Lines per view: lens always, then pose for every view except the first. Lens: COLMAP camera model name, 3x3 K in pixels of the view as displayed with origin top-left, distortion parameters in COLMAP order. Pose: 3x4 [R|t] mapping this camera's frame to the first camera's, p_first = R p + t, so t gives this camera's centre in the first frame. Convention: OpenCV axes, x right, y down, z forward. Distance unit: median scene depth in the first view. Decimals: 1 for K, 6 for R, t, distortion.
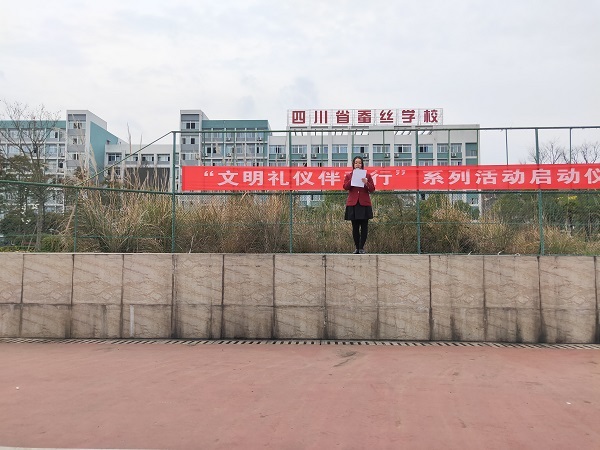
lens RADIAL K [[464.0, 0, 300.0], [0, 464.0, 226.7], [0, 0, 1]] dist [0.043172, -0.017026]
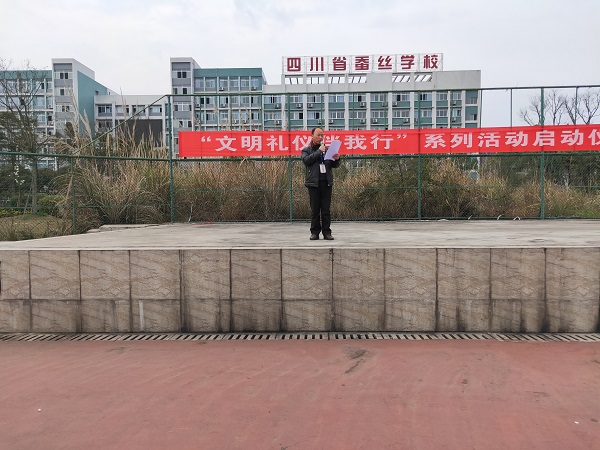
lens RADIAL K [[464.0, 0, 299.6], [0, 464.0, 224.9], [0, 0, 1]] dist [0.043172, -0.017026]
pose [[0.999878, -0.013127, 0.008491, -0.023239], [0.012073, 0.993394, 0.114115, -0.102653], [-0.009933, -0.113999, 0.993431, 0.014698]]
